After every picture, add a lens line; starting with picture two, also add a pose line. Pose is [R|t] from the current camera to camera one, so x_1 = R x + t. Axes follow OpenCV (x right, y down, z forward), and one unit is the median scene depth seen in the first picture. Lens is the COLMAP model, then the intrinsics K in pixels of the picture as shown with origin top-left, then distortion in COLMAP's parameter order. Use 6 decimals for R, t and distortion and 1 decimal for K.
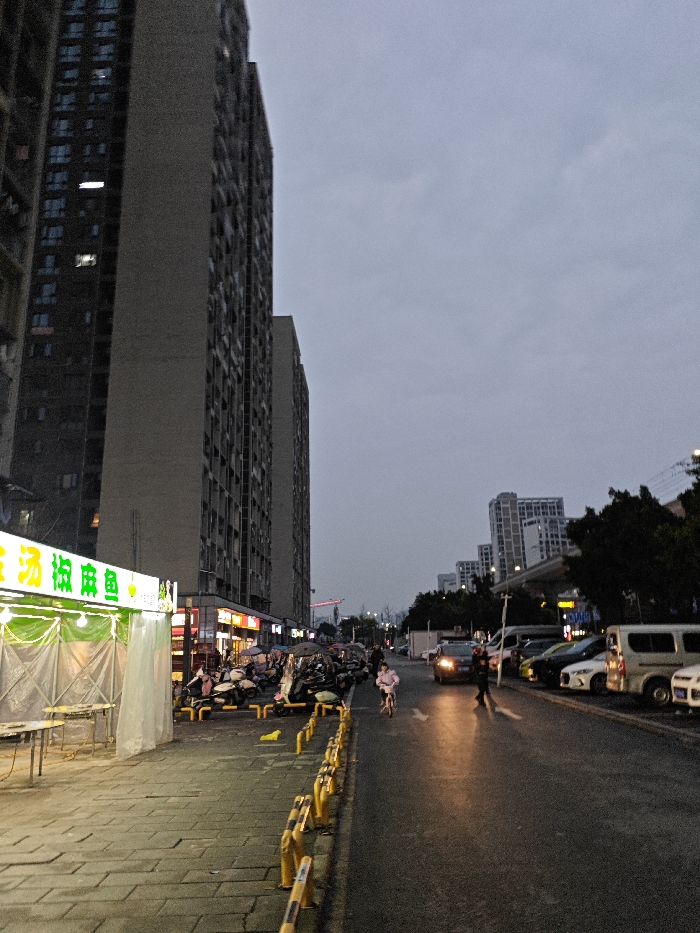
lens RADIAL K [[672.8, 0, 350.0], [0, 672.8, 466.5], [0, 0, 1]] dist [0.057478, 0.000077]
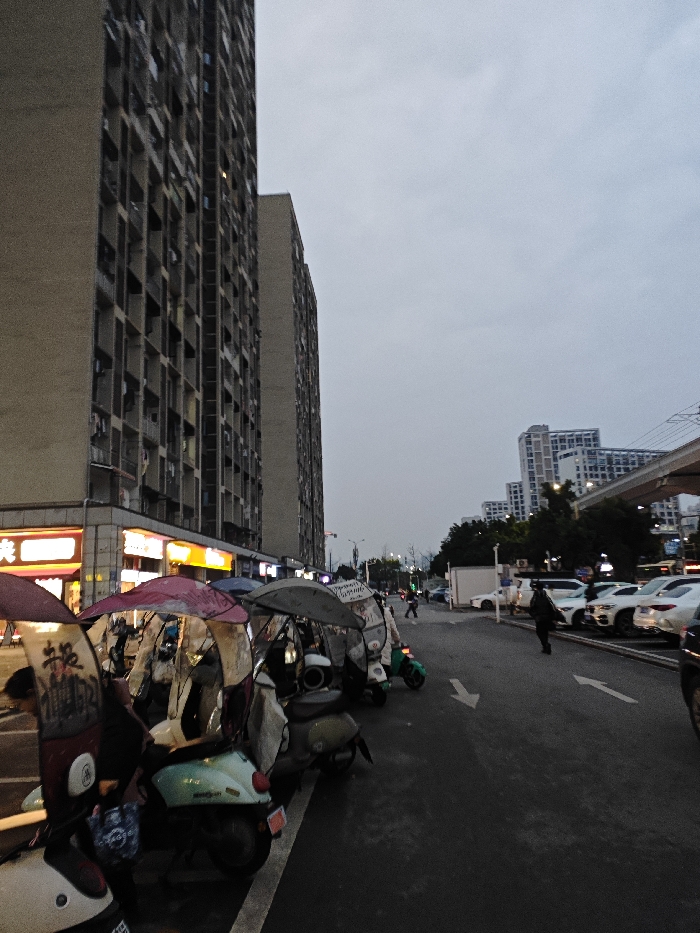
lens RADIAL K [[646.8, 0, 350.0], [0, 646.8, 466.5], [0, 0, 1]] dist [0.002781, 0.000690]
pose [[0.999154, -0.022022, -0.034736, 0.006415], [0.024422, 0.997230, 0.070261, 0.052374], [0.033093, -0.071050, 0.996924, 0.198336]]
